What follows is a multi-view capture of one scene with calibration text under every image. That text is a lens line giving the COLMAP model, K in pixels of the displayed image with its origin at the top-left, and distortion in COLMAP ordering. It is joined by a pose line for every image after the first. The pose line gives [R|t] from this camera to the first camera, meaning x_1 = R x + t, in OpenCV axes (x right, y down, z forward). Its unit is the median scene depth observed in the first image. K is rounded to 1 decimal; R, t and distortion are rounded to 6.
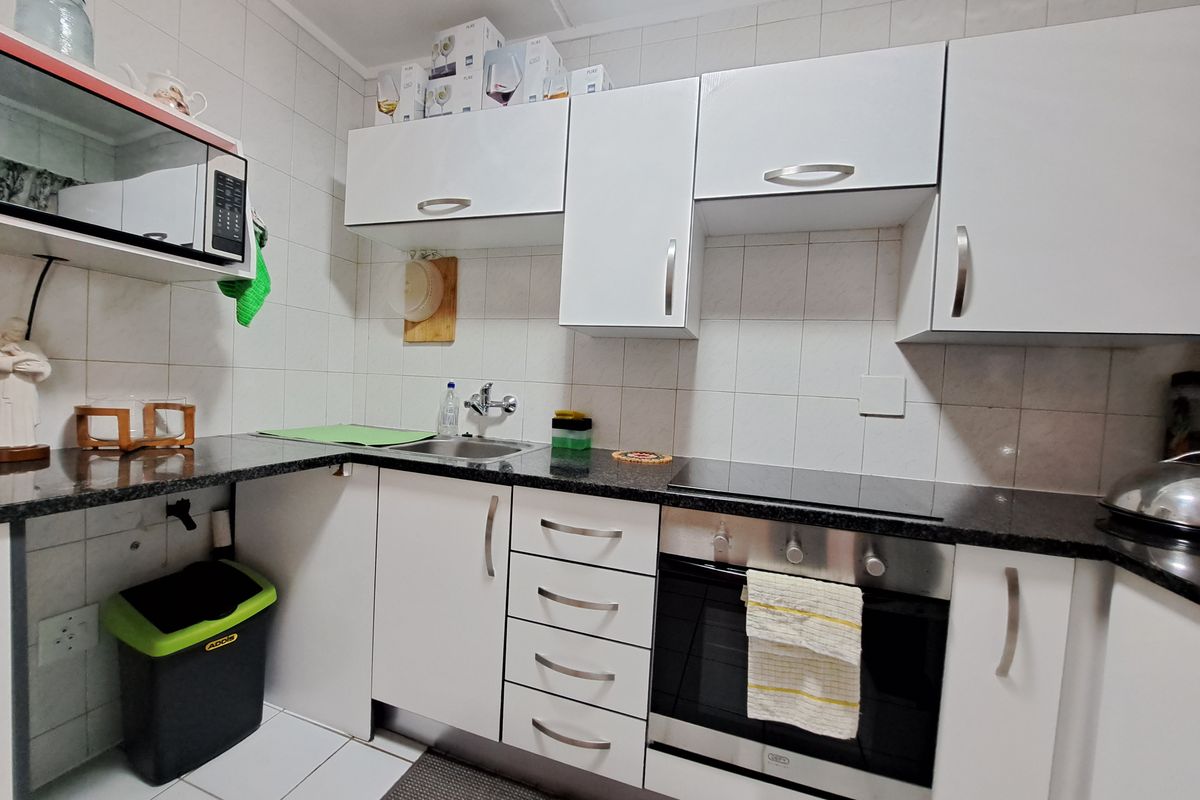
lens RADIAL K [[466.0, 0, 600.0], [0, 466.0, 400.0], [0, 0, 1]] dist [-0.016548, -0.003203]
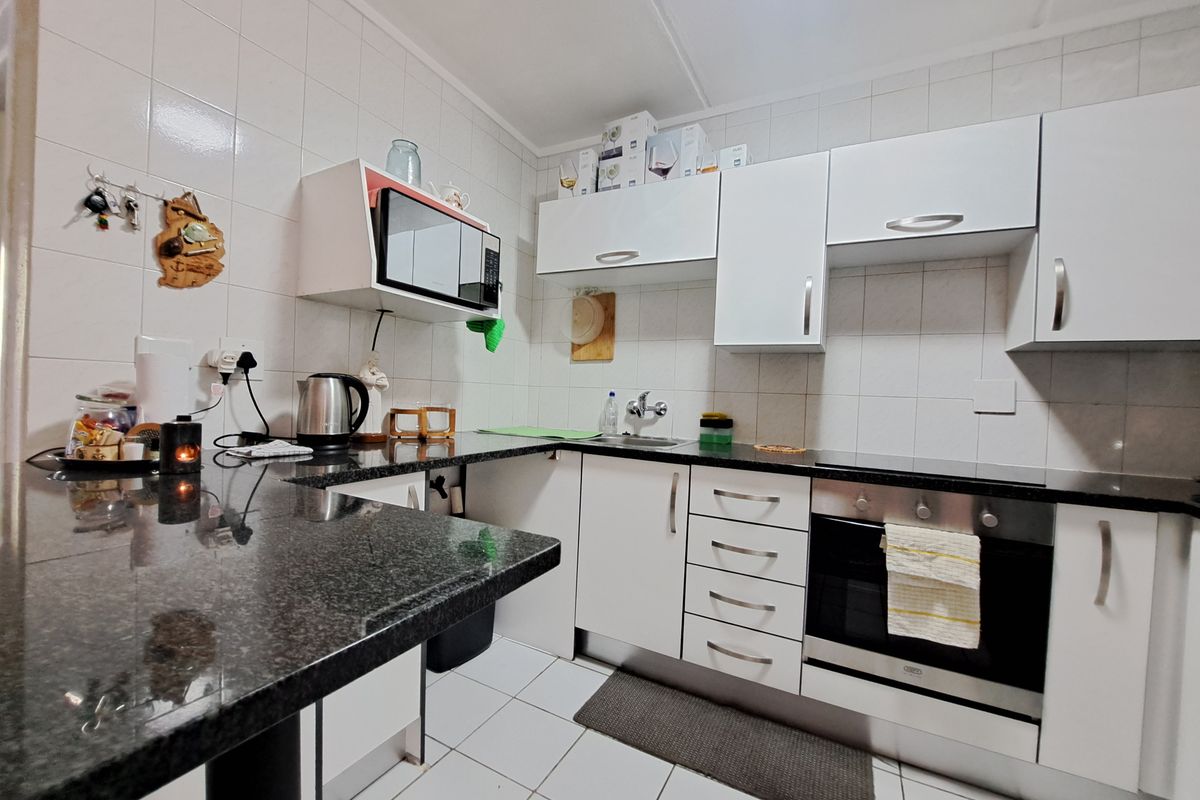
lens RADIAL K [[466.0, 0, 600.0], [0, 466.0, 400.0], [0, 0, 1]] dist [-0.016548, -0.003203]
pose [[0.985254, -0.010683, -0.170765, -0.197719], [0.005431, 0.999499, -0.031195, 0.033604], [0.171013, 0.029808, 0.984818, -0.354185]]
